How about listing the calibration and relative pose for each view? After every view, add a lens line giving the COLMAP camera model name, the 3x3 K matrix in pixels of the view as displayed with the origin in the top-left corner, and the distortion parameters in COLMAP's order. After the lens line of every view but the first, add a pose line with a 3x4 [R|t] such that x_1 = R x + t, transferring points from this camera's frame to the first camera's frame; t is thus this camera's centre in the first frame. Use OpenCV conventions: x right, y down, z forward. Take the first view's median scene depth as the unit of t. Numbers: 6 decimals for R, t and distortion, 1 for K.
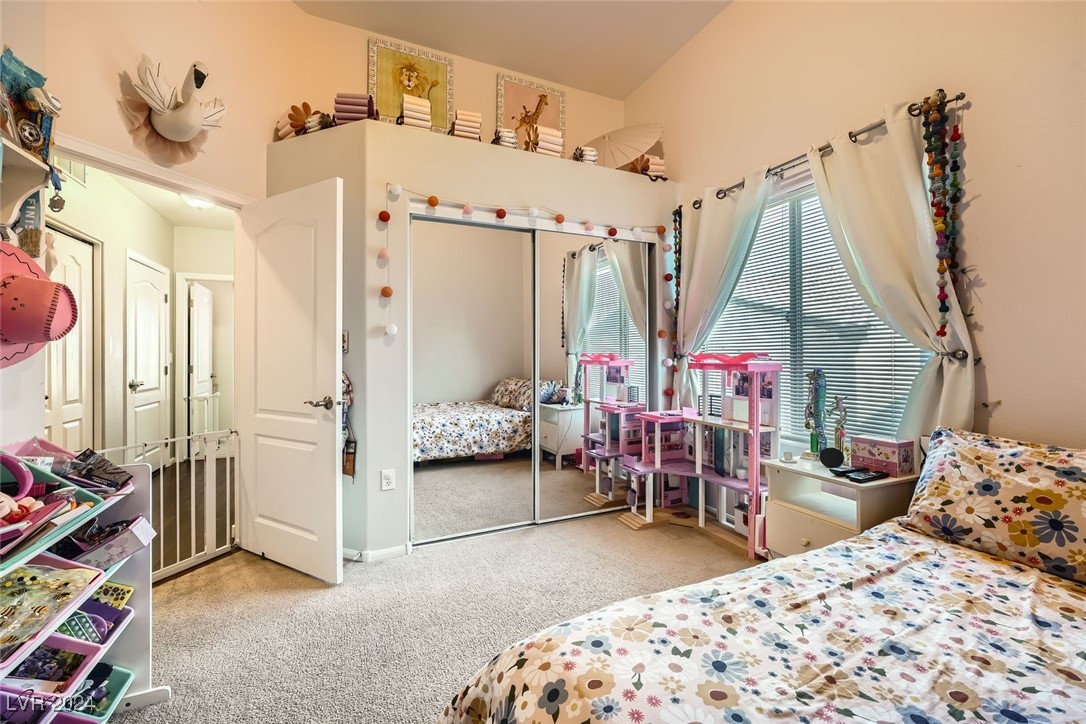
lens RADIAL K [[432.0, 0, 542.3], [0, 432.0, 359.4], [0, 0, 1]] dist [-0.000190, -0.000255]
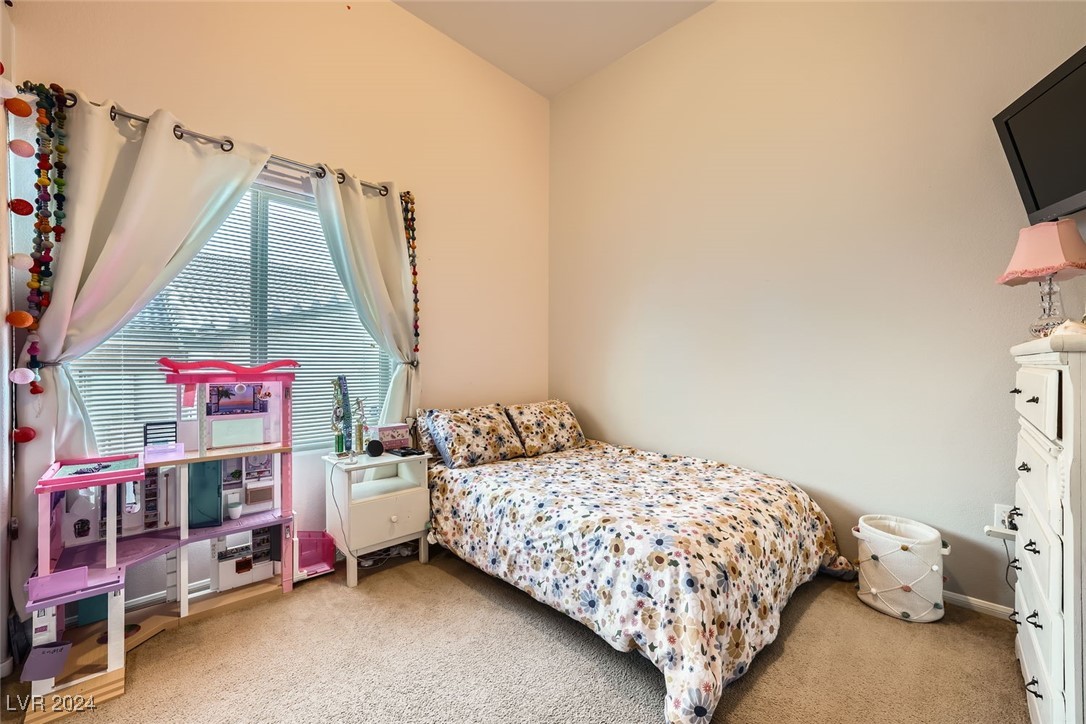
lens RADIAL K [[432.0, 0, 542.3], [0, 432.0, 359.4], [0, 0, 1]] dist [-0.000190, -0.000255]
pose [[-0.355851, 0.015007, 0.934422, -1.218284], [0.008034, 0.999883, -0.012999, -0.004064], [-0.934508, 0.002881, -0.355930, 1.919930]]
